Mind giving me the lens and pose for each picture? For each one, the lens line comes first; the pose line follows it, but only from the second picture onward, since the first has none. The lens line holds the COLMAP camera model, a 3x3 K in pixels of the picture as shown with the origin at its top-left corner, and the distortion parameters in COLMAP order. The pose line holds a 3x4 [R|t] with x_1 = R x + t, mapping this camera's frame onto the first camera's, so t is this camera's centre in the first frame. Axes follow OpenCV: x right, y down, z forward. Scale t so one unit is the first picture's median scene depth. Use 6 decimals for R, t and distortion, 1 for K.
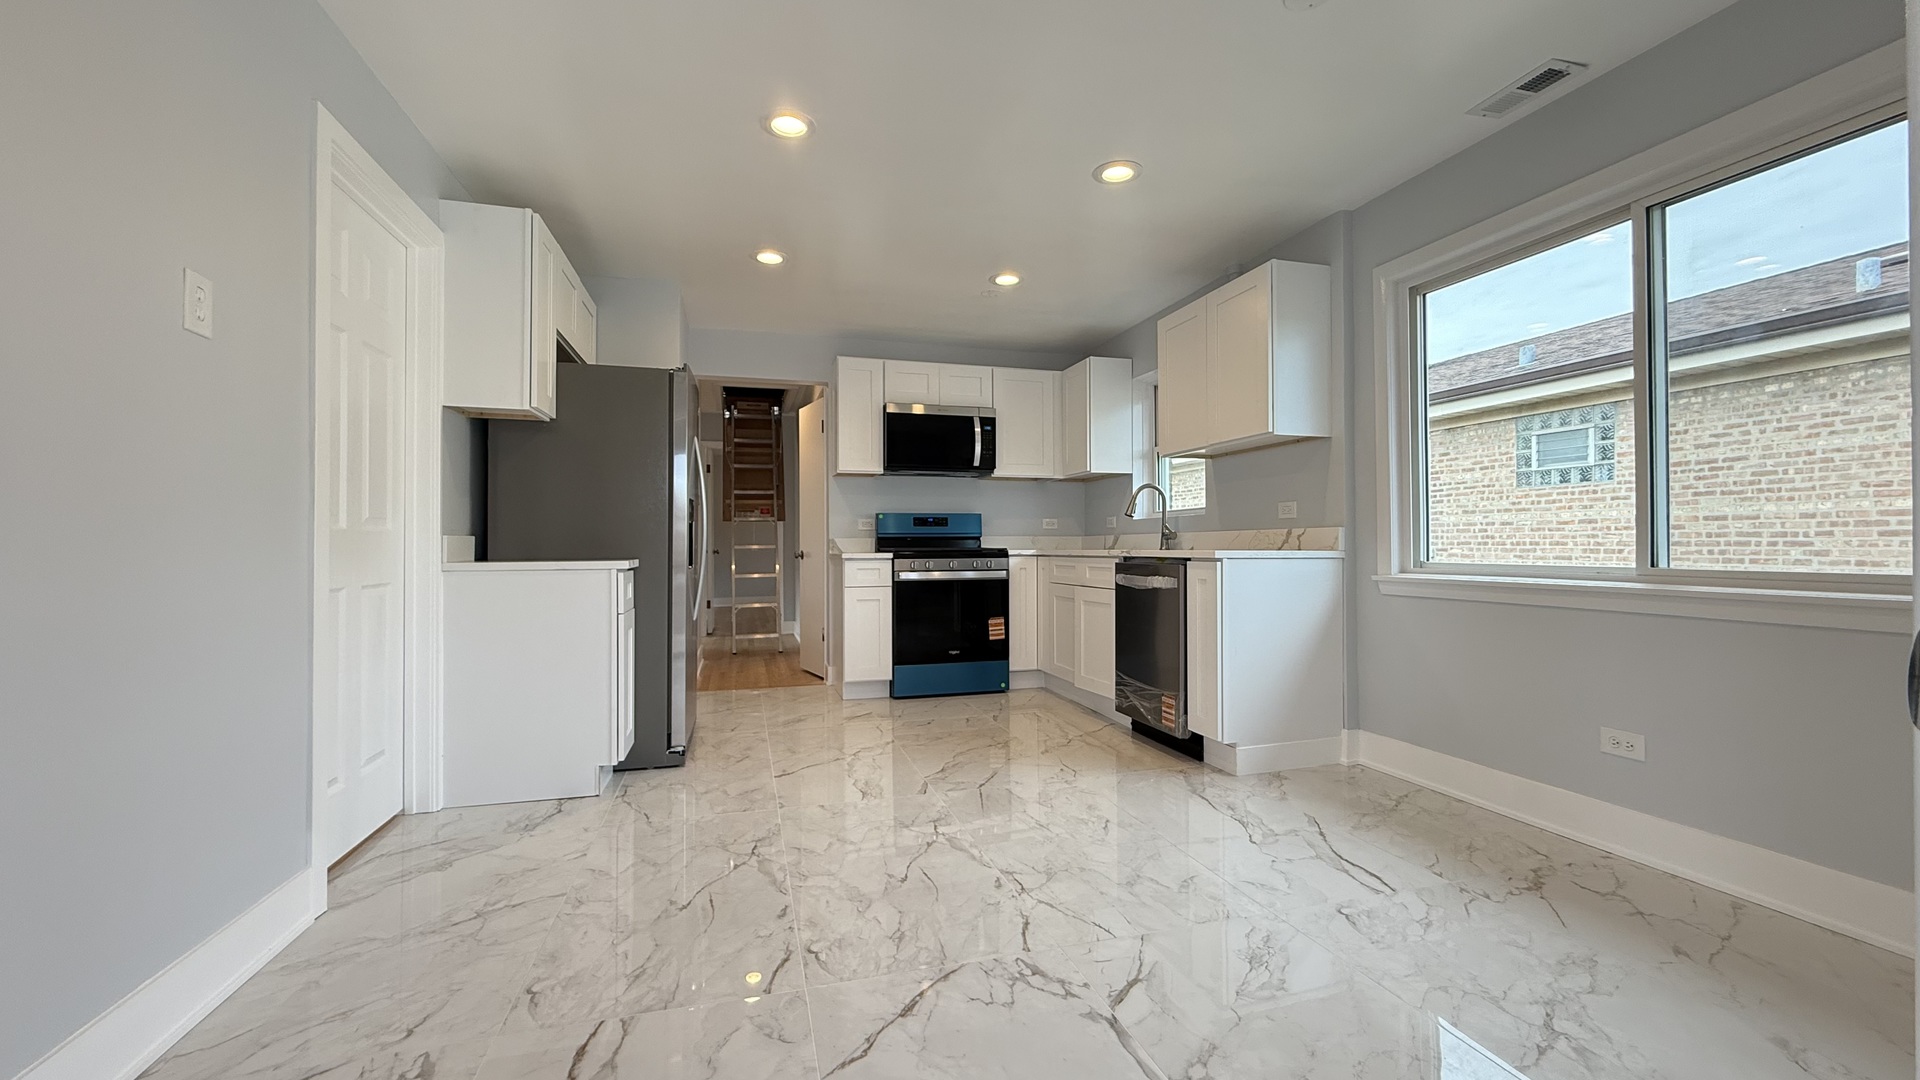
lens RADIAL K [[763.5, 0, 957.1], [0, 763.5, 541.8], [0, 0, 1]] dist [-0.000554, 0.000028]
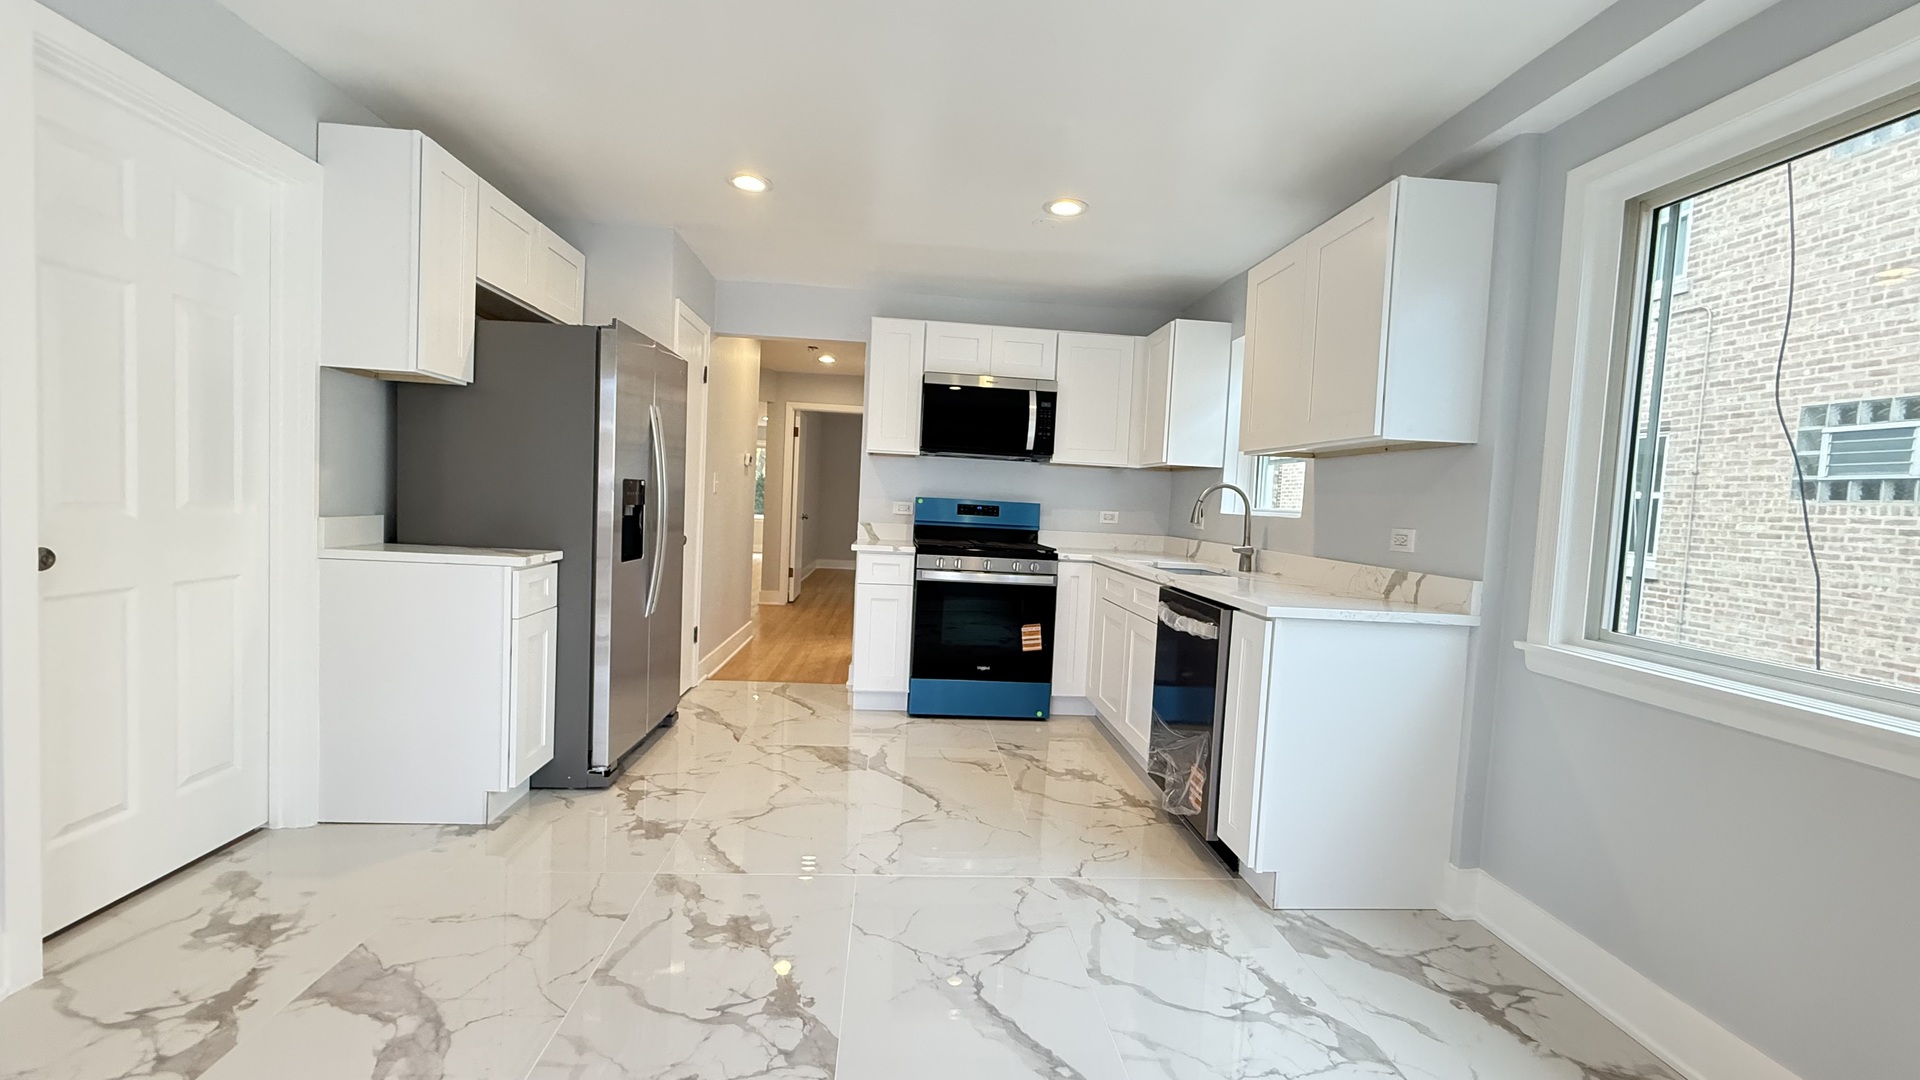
lens RADIAL K [[751.5, 0, 957.4], [0, 751.5, 536.4], [0, 0, 1]] dist [-0.000102, -0.000117]
pose [[0.978441, 0.066908, -0.195388, 0.163776], [-0.058212, 0.997055, 0.049919, -0.056672], [0.198153, -0.037469, 0.979455, 0.237945]]
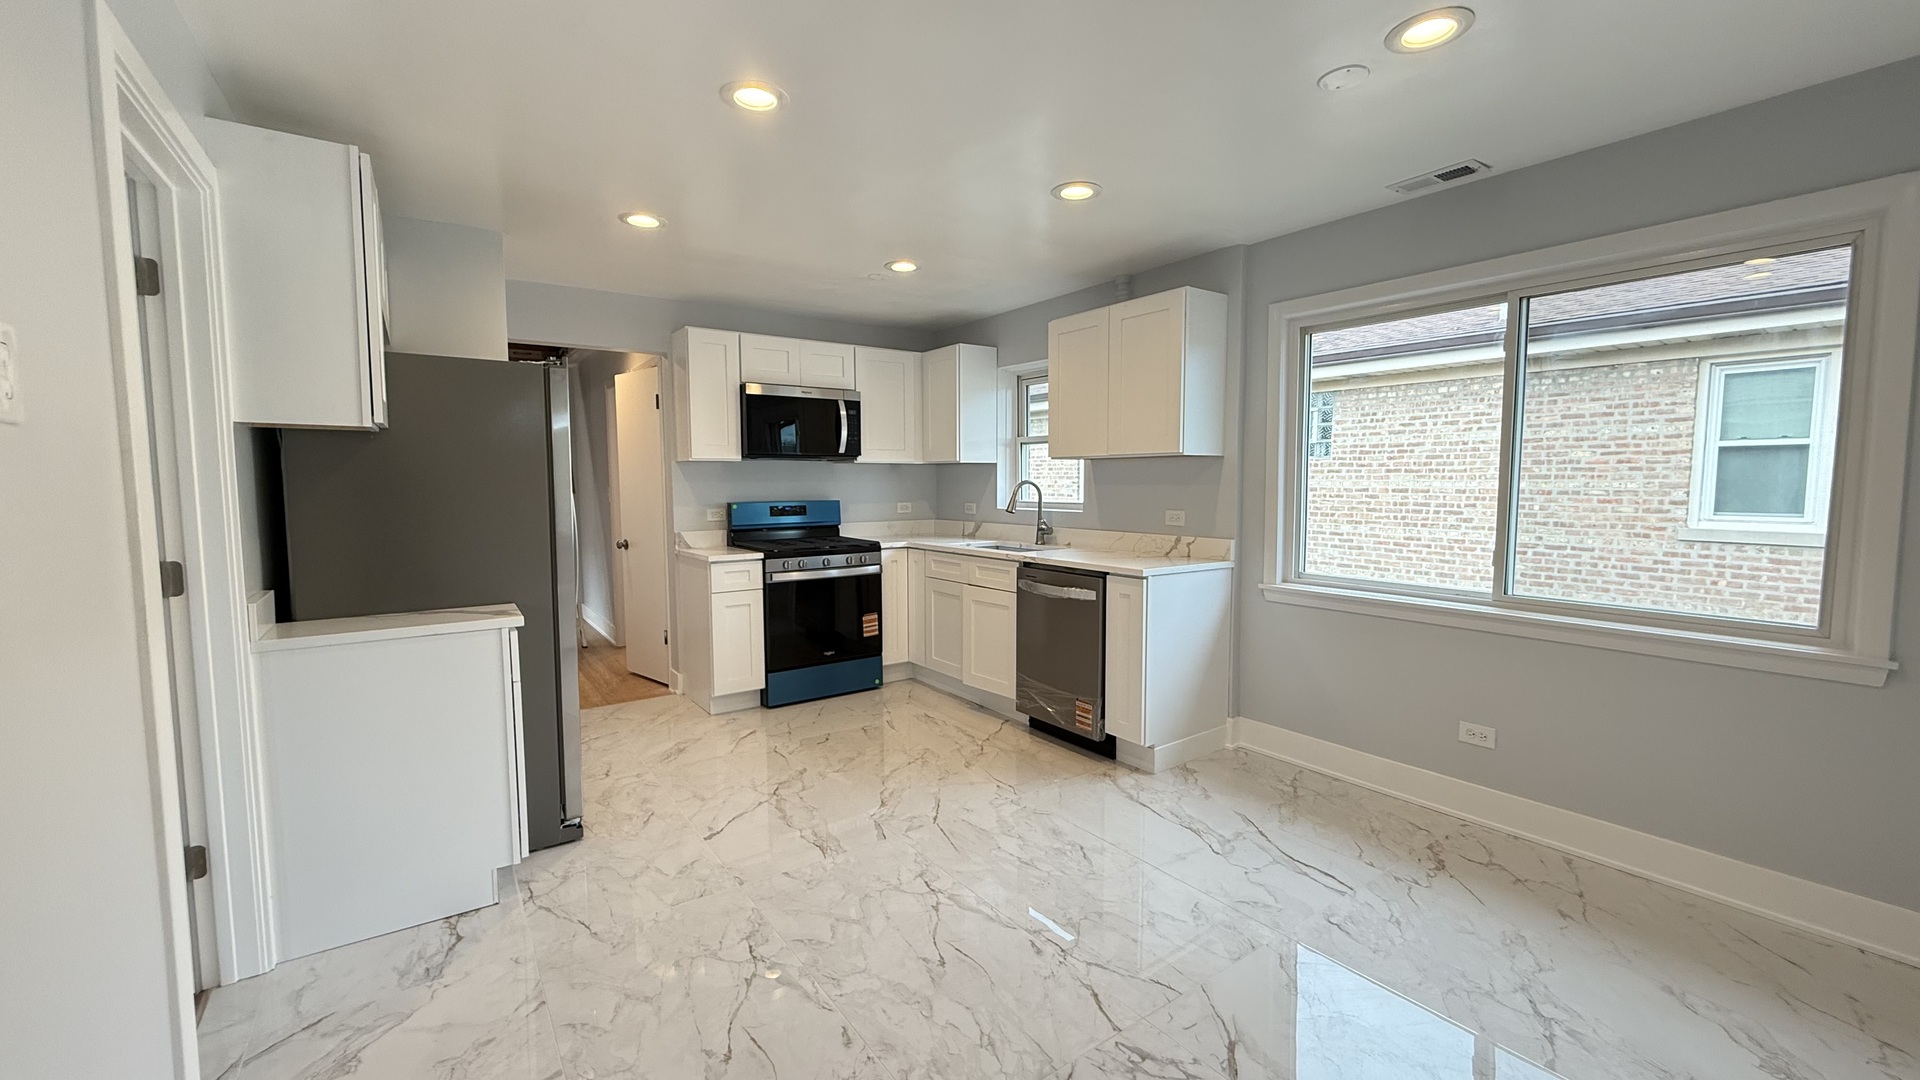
lens RADIAL K [[763.5, 0, 957.1], [0, 763.5, 541.8], [0, 0, 1]] dist [-0.000554, 0.000028]
pose [[0.944583, -0.027055, 0.327157, -0.214704], [-0.001039, 0.996347, 0.085394, -0.100713], [-0.328272, -0.081001, 0.941104, 0.083409]]
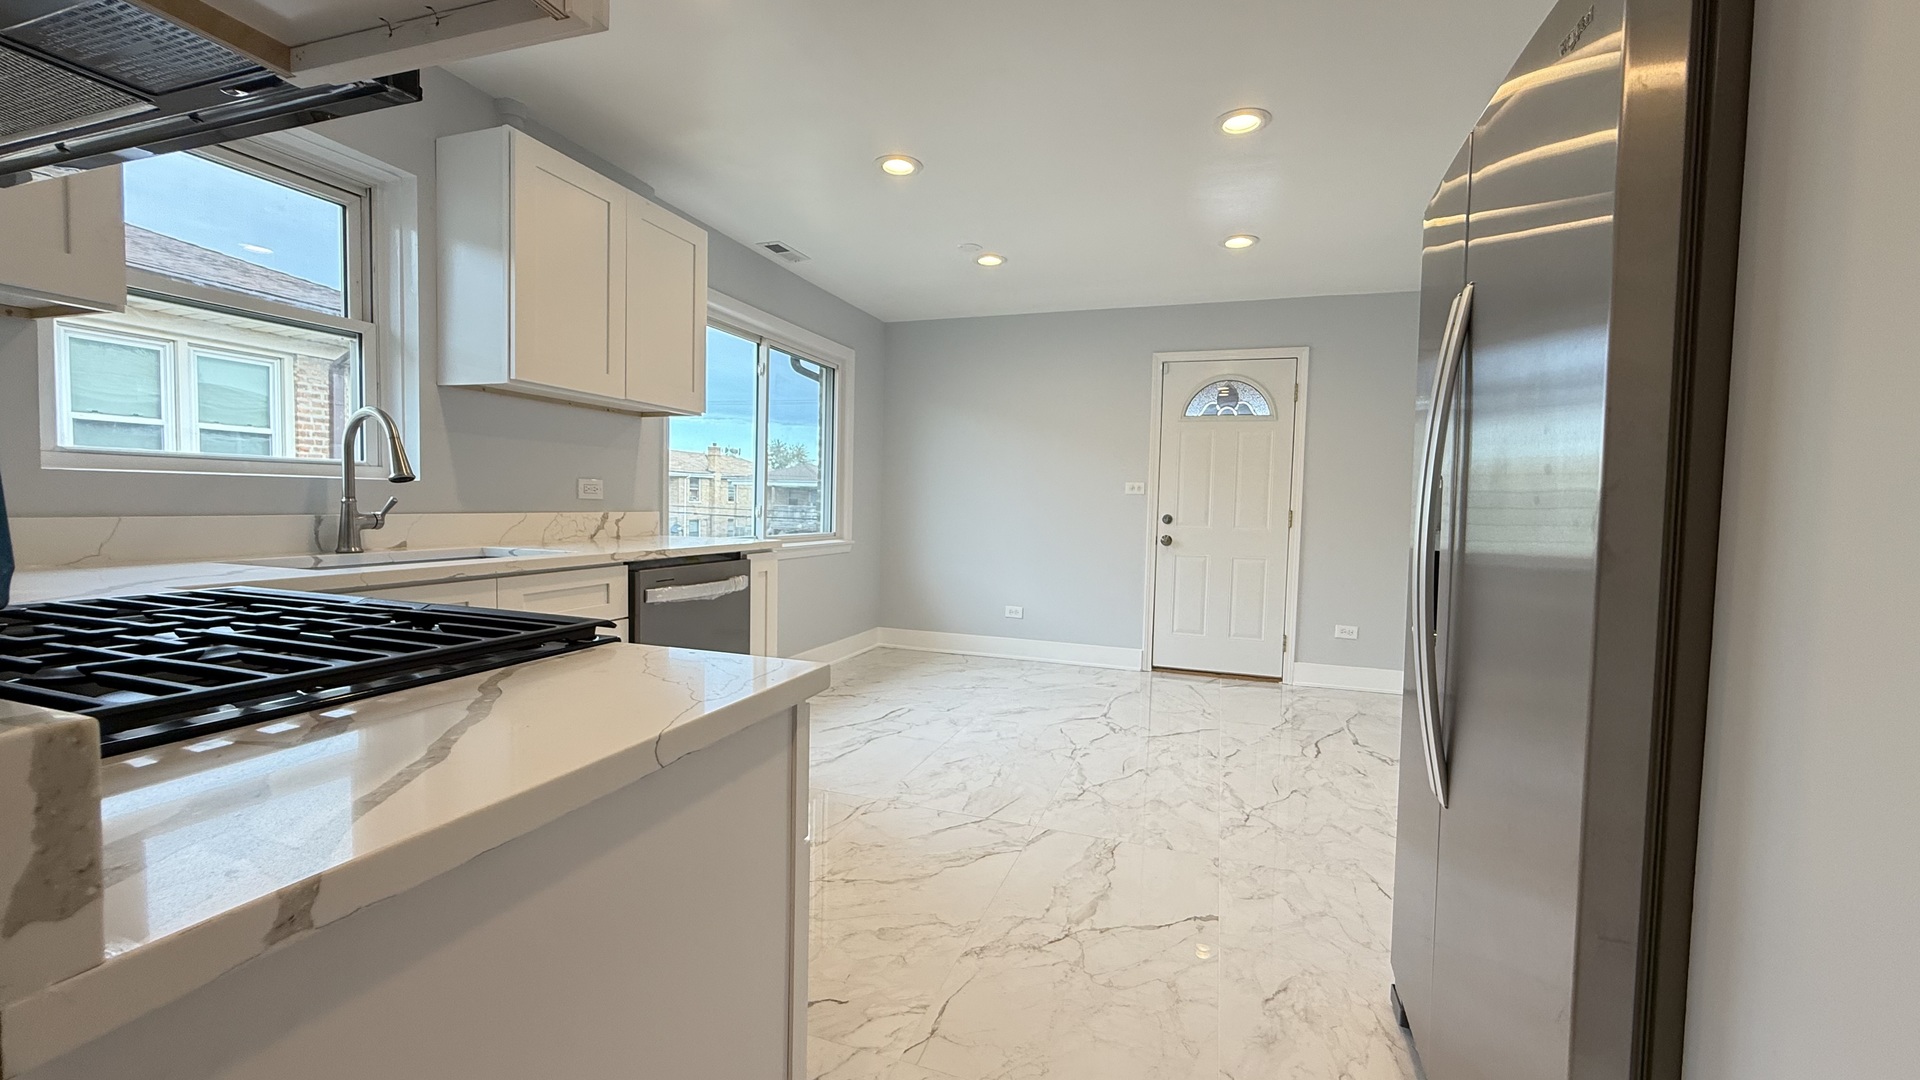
lens RADIAL K [[763.5, 0, 957.1], [0, 763.5, 541.8], [0, 0, 1]] dist [-0.000554, 0.000028]
pose [[-0.818459, -0.046223, 0.572703, -0.366641], [-0.024695, 0.998668, 0.045310, -0.031914], [-0.574035, 0.022942, -0.818510, 1.461717]]
